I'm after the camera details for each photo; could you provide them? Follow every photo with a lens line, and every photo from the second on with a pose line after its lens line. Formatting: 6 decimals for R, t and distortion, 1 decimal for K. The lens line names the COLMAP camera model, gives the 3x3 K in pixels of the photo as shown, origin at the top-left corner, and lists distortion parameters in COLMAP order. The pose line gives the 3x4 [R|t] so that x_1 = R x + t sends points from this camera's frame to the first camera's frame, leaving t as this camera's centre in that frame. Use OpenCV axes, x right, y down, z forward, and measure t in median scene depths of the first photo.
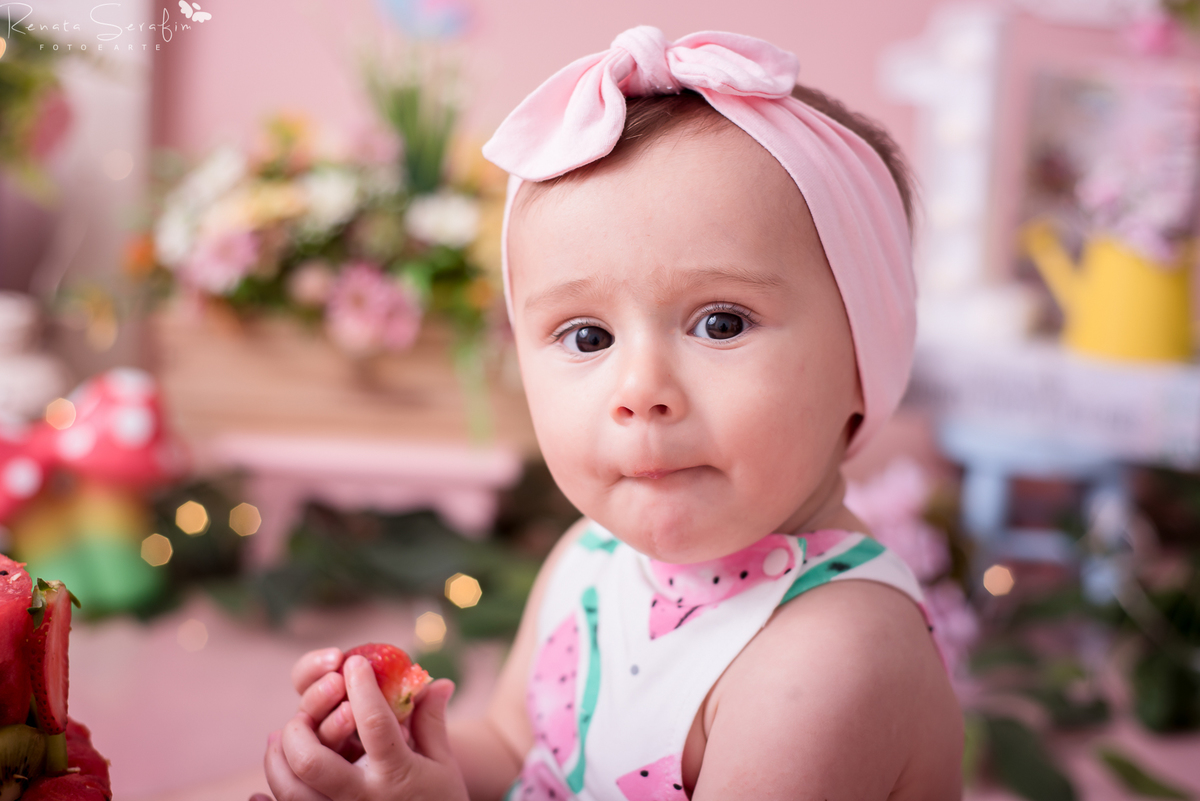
lens RADIAL K [[1885.7, 0, 601.7], [0, 1885.7, 402.3], [0, 0, 1]] dist [-0.037280, -0.078719]
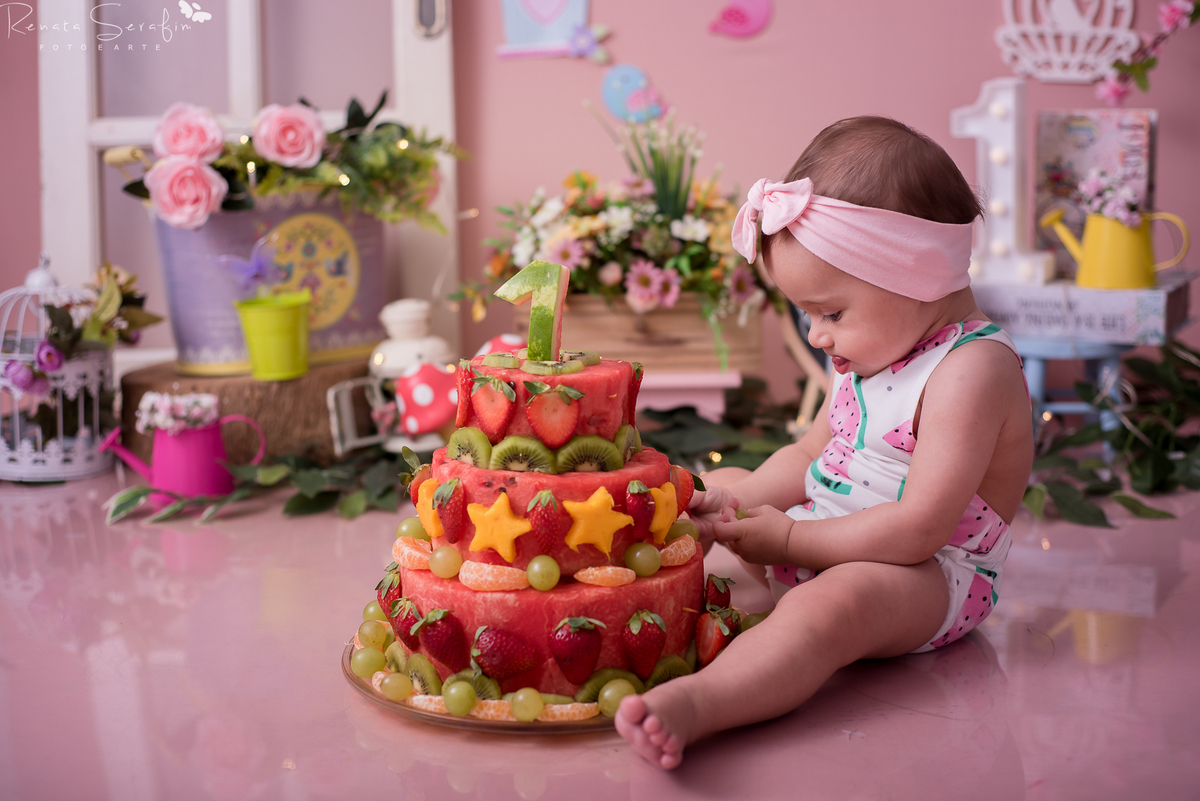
lens RADIAL K [[1814.1, 0, 601.4], [0, 1814.1, 401.6], [0, 0, 1]] dist [-0.022175, 0.020927]
pose [[0.997913, -0.064532, -0.002157, -0.166375], [0.064368, 0.996900, -0.045246, 0.118146], [0.005070, 0.045013, 0.998974, -0.565628]]
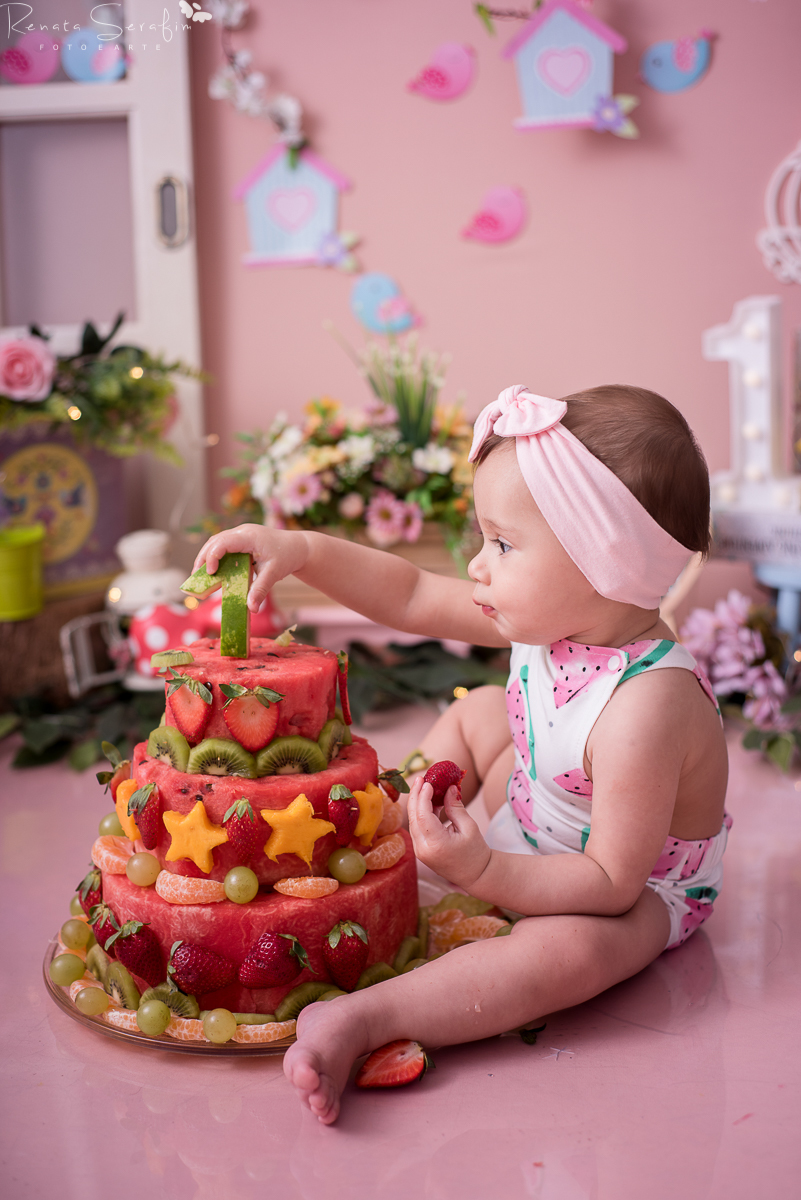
lens RADIAL K [[1819.9, 0, 399.8], [0, 1819.9, 599.0], [0, 0, 1]] dist [-0.021458, 0.025975]
pose [[0.997164, -0.073860, -0.014424, -0.097911], [0.073799, 0.997262, -0.004726, 0.024974], [0.014733, 0.003648, 0.999885, -0.528193]]
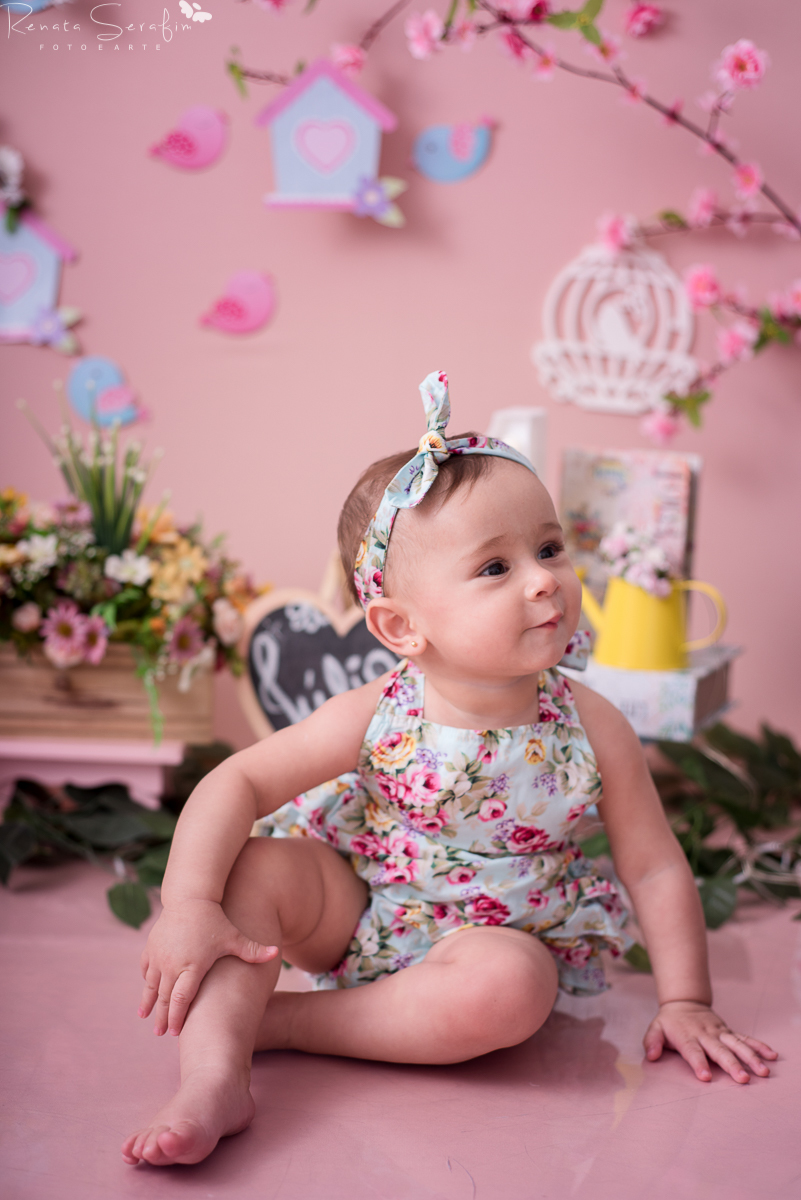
lens RADIAL K [[1819.9, 0, 399.8], [0, 1819.9, 599.0], [0, 0, 1]] dist [-0.021458, 0.025975]
pose [[0.995994, -0.009667, 0.088895, -0.006938], [0.016930, 0.996544, -0.081322, 0.032298], [-0.087802, 0.082501, 0.992716, -0.291614]]
